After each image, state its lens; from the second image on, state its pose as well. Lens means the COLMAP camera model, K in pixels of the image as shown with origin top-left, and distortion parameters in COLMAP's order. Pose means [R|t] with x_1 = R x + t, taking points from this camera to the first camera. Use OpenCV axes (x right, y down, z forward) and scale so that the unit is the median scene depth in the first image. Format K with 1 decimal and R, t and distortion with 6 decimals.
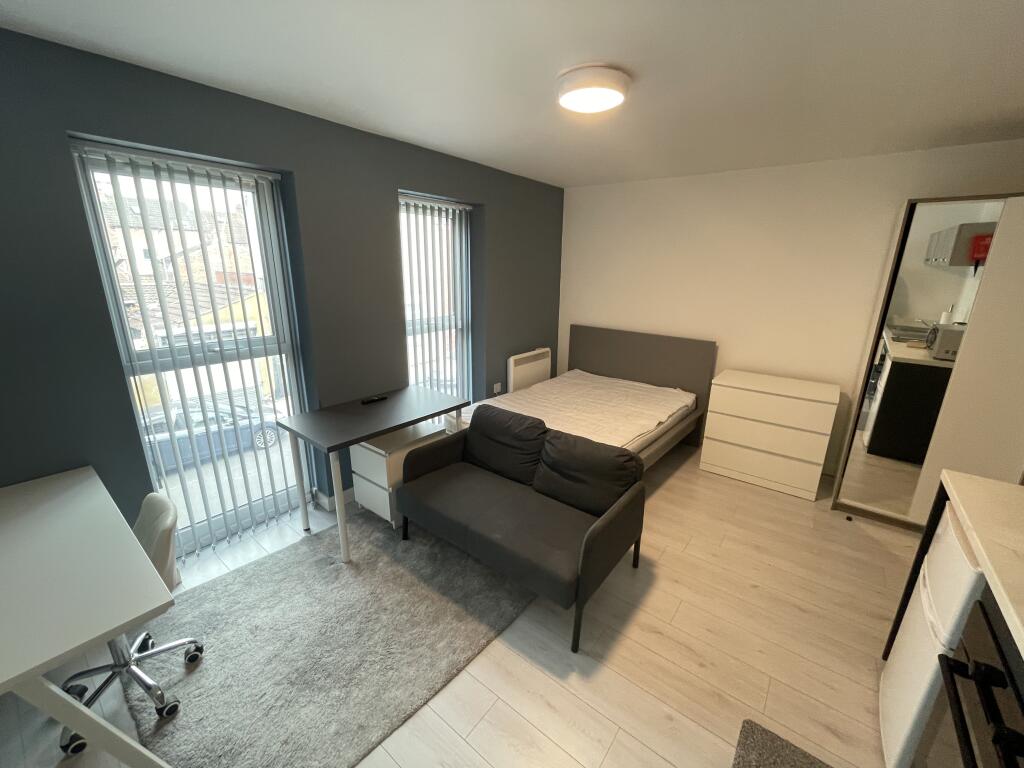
lens RADIAL K [[414.1, 0, 514.0], [0, 414.1, 384.7], [0, 0, 1]] dist [-0.001054, -0.000371]
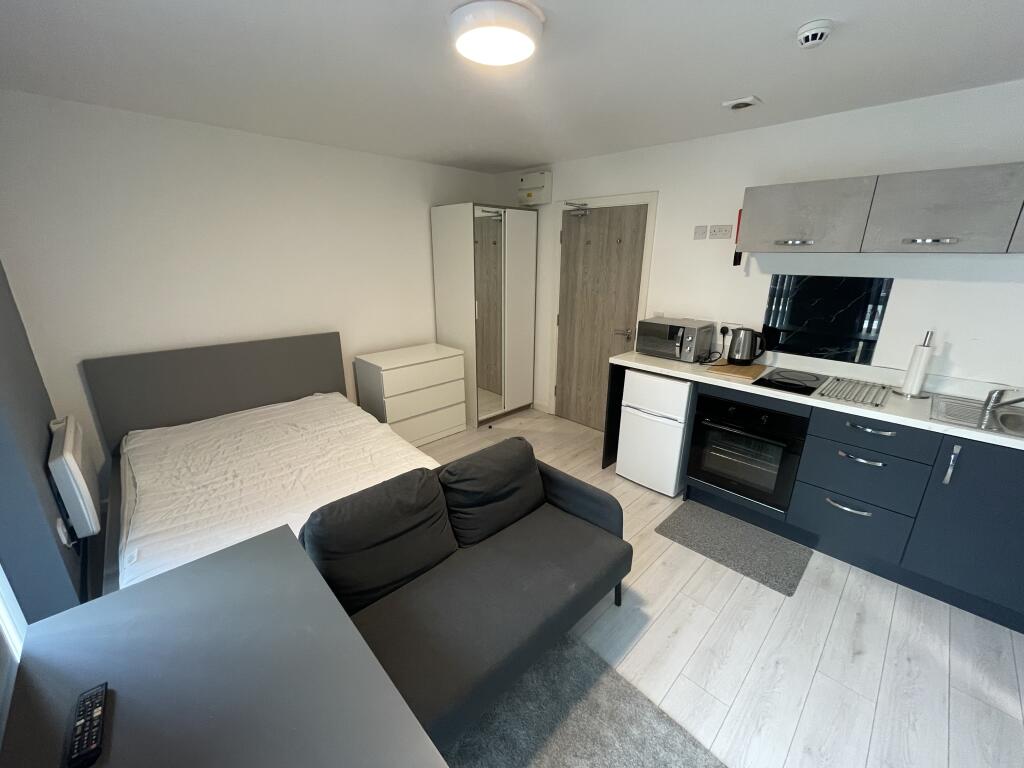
lens RADIAL K [[414.1, 0, 514.0], [0, 414.1, 384.7], [0, 0, 1]] dist [-0.001054, -0.000371]
pose [[0.133827, -0.314475, 0.939785, -0.604219], [0.269181, 0.924197, 0.270928, -0.223783], [-0.953746, 0.216715, 0.208333, 0.731525]]
